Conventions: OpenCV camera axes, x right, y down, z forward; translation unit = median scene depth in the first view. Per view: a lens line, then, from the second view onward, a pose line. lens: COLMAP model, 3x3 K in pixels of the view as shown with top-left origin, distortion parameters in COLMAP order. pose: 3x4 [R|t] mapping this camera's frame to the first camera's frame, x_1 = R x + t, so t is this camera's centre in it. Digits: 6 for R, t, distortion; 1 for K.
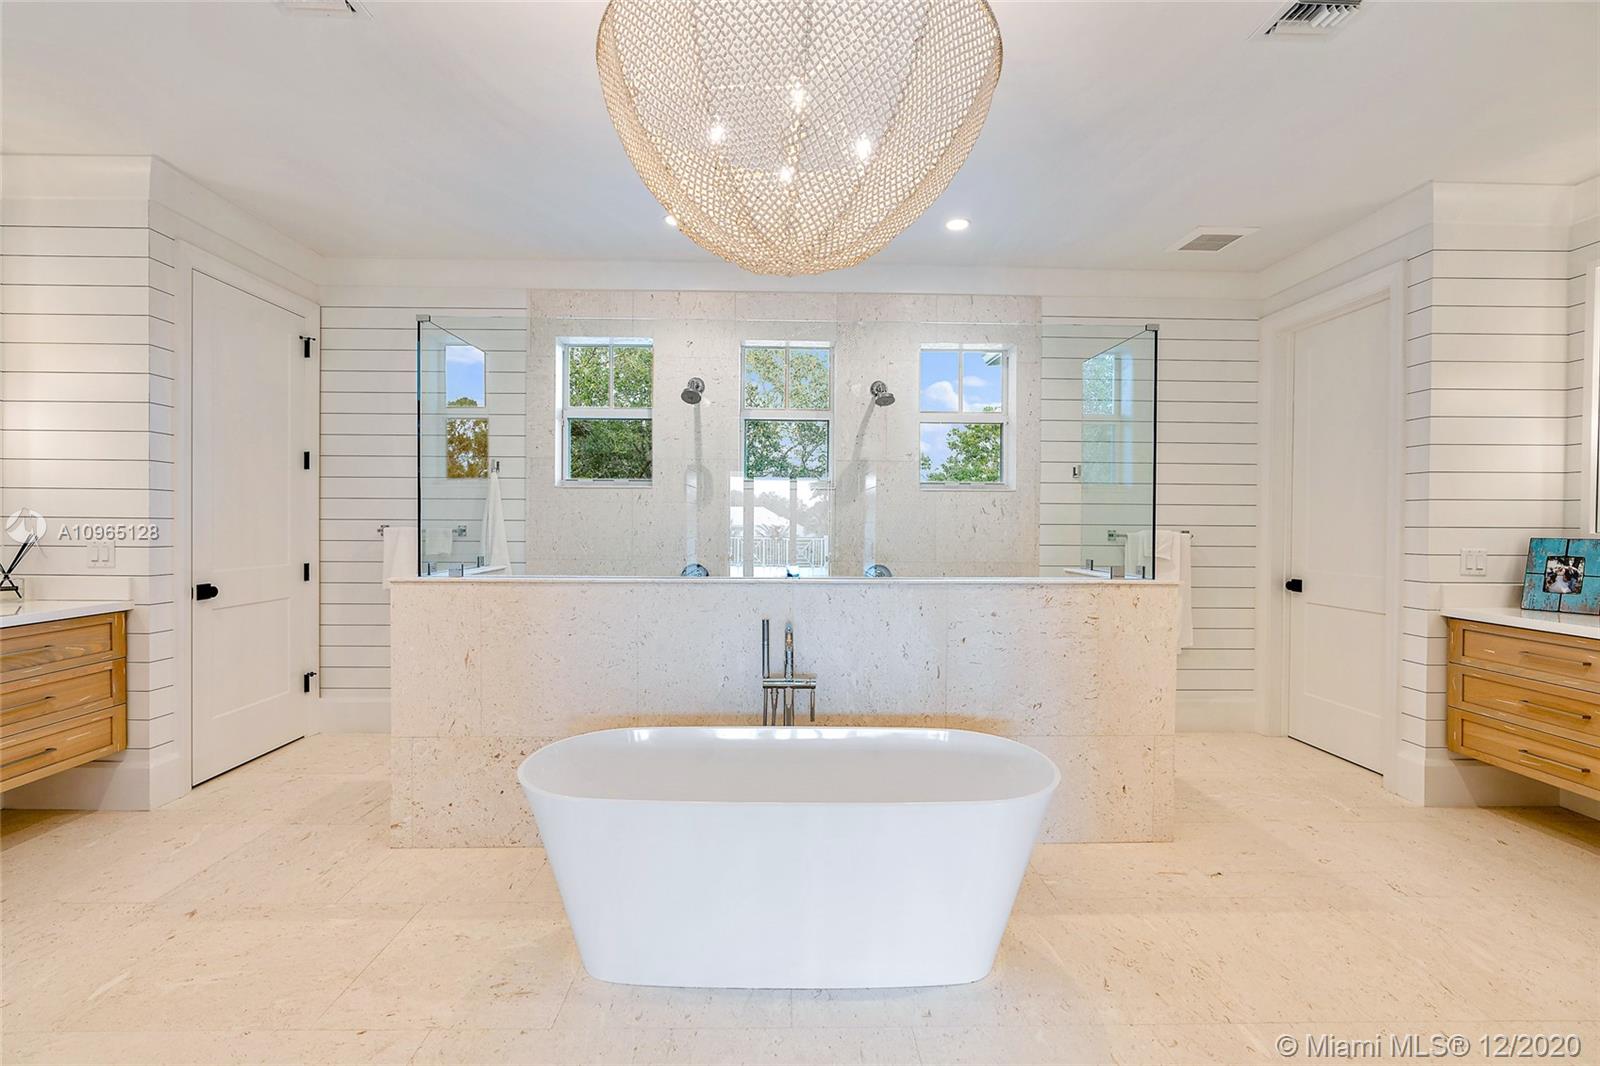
lens RADIAL K [[731.5, 0, 798.9], [0, 731.5, 530.5], [0, 0, 1]] dist [0.001001, 0.000035]
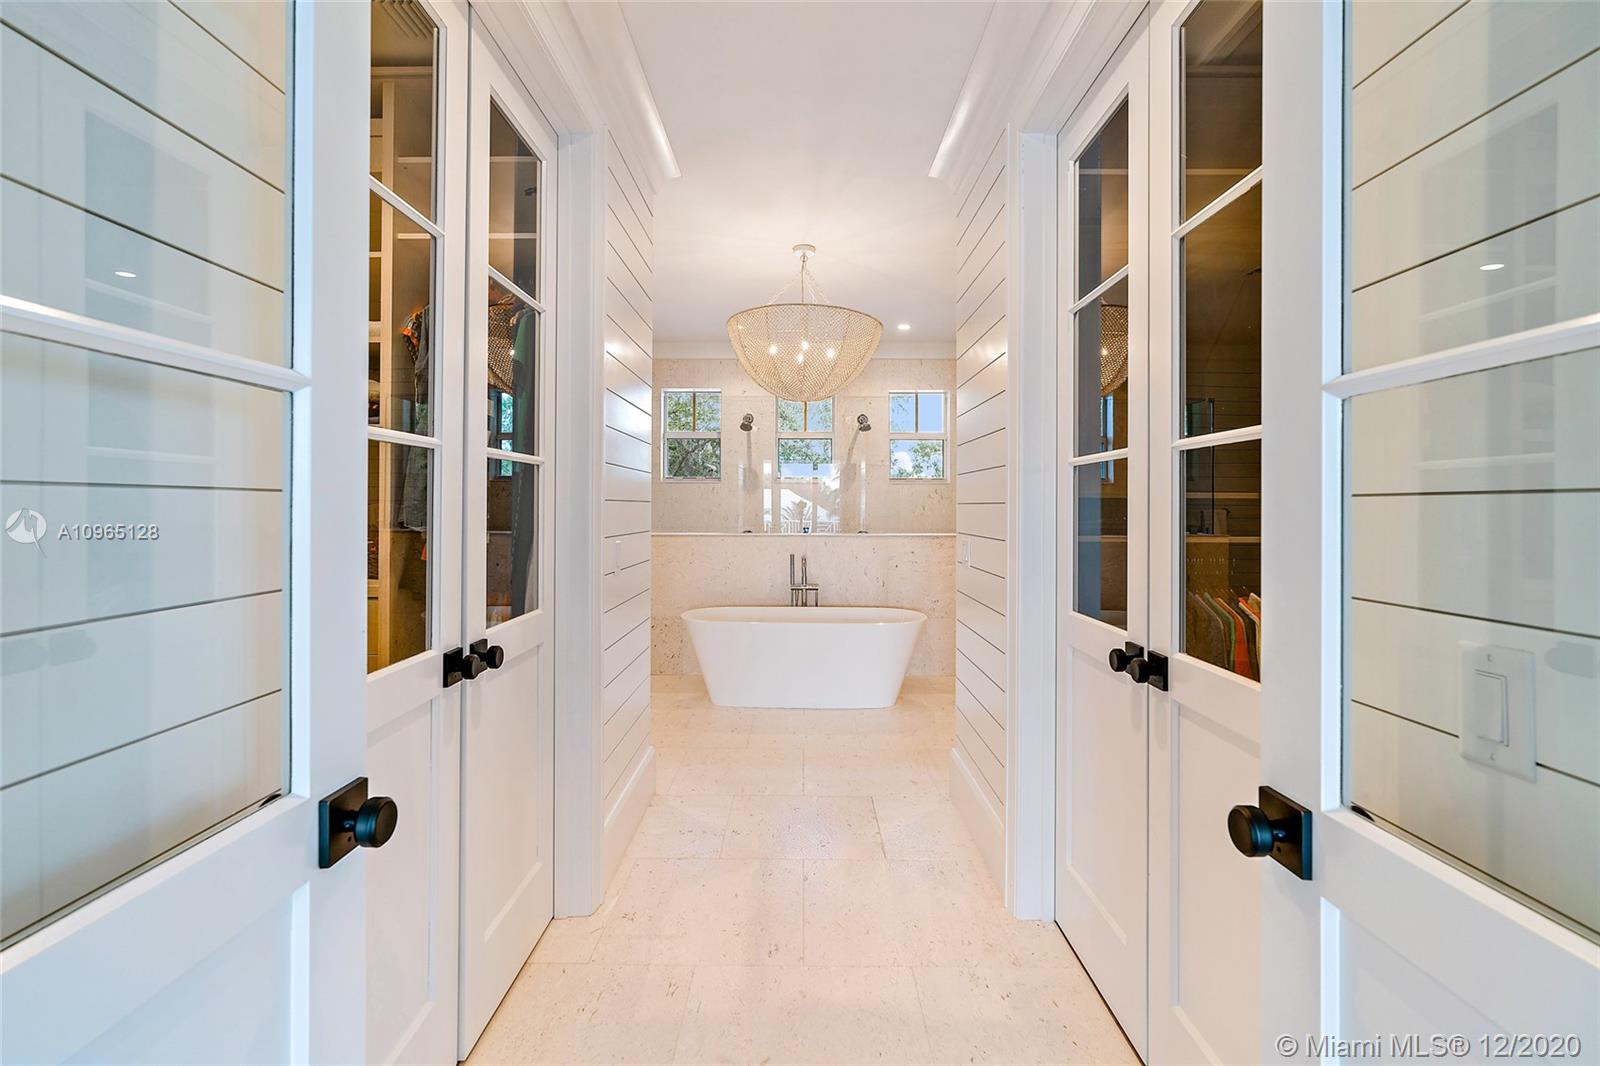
lens RADIAL K [[731.5, 0, 798.6], [0, 731.5, 525.1], [0, 0, 1]] dist [0.001001, 0.000035]
pose [[0.999321, -0.004284, -0.036589, 0.028417], [0.004955, 0.999821, 0.018281, 0.006010], [0.036504, -0.018450, 0.999163, -0.621200]]
